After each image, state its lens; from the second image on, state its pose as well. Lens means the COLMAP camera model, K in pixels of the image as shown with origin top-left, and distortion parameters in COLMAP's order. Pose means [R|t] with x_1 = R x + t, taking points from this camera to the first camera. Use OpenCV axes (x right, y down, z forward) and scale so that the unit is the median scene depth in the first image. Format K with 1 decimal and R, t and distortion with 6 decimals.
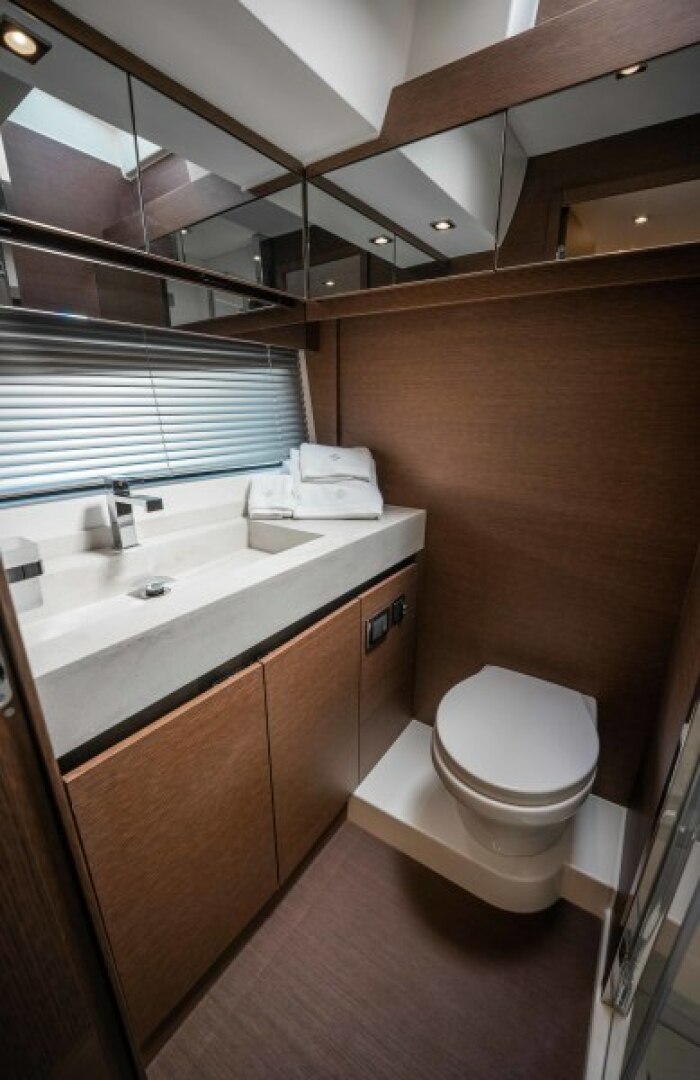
lens RADIAL K [[450.0, 0, 353.4], [0, 450.0, 552.4], [0, 0, 1]] dist [-0.026932, 0.000387]
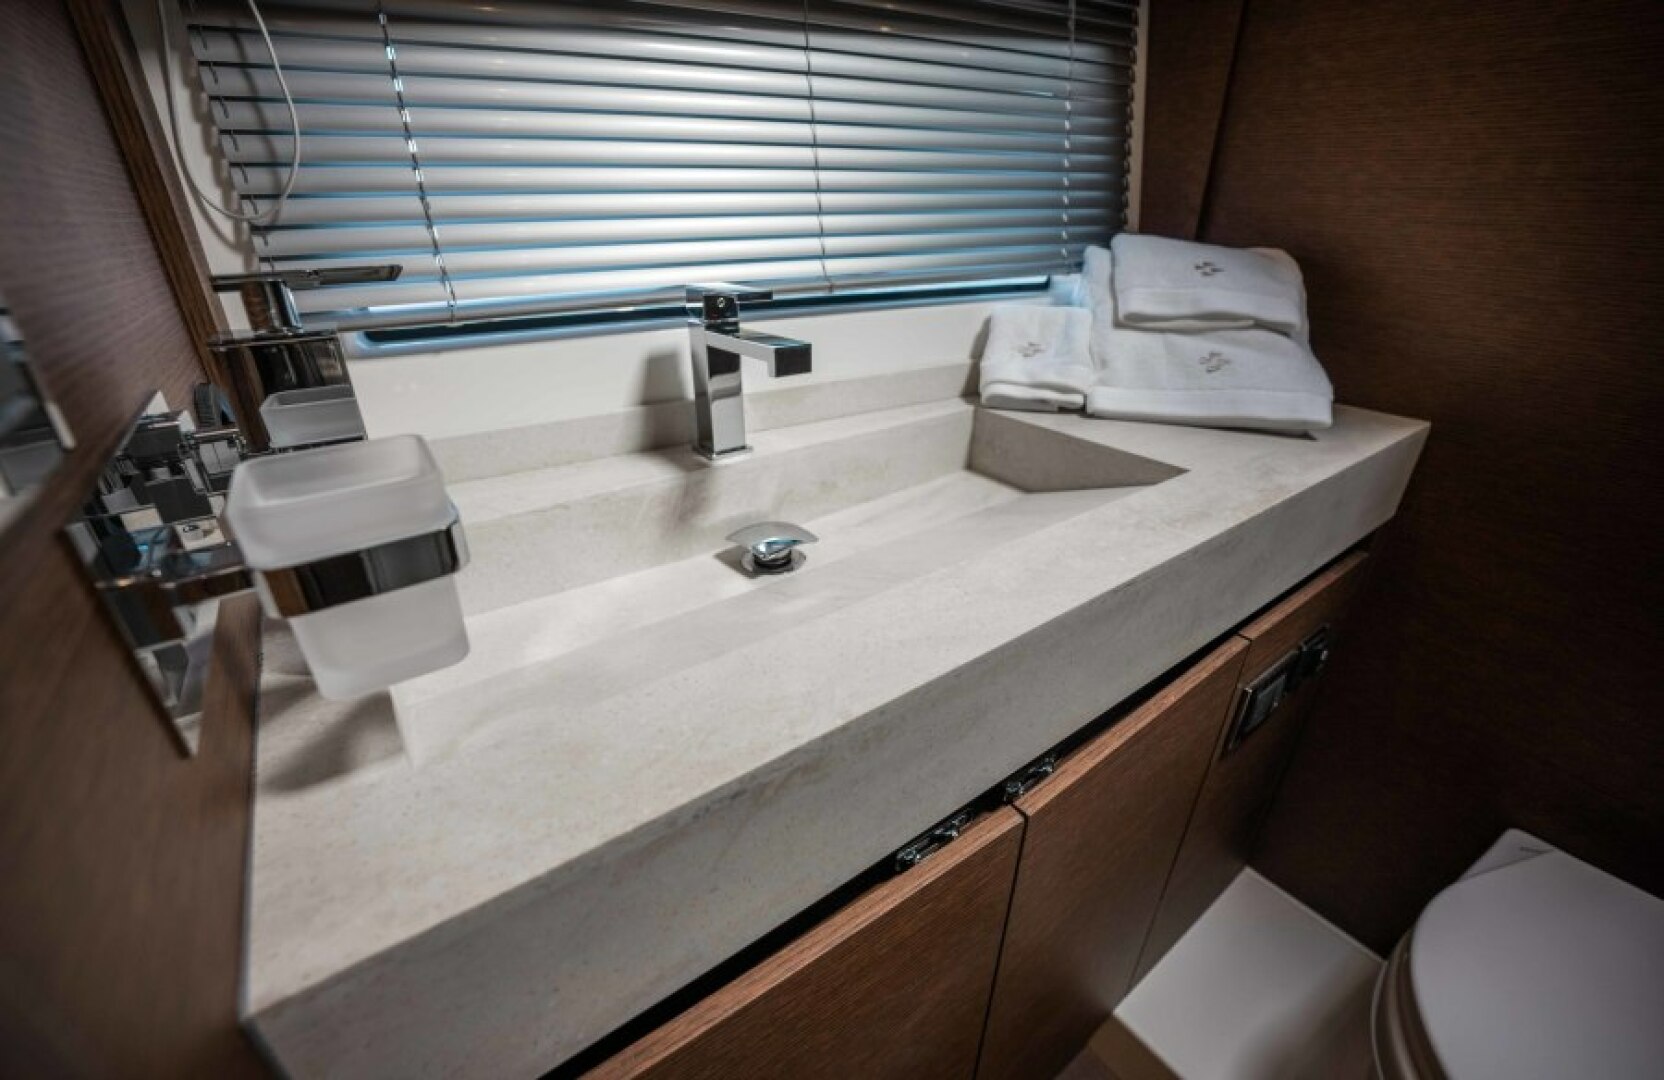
lens RADIAL K [[693.3, 0, 827.2], [0, 693.3, 541.5], [0, 0, 1]] dist [-0.026932, 0.000387]
pose [[0.942423, 0.147343, -0.300214, -0.156550], [-0.103797, 0.982249, 0.156244, -0.035080], [0.317907, -0.116087, 0.940988, 0.309691]]
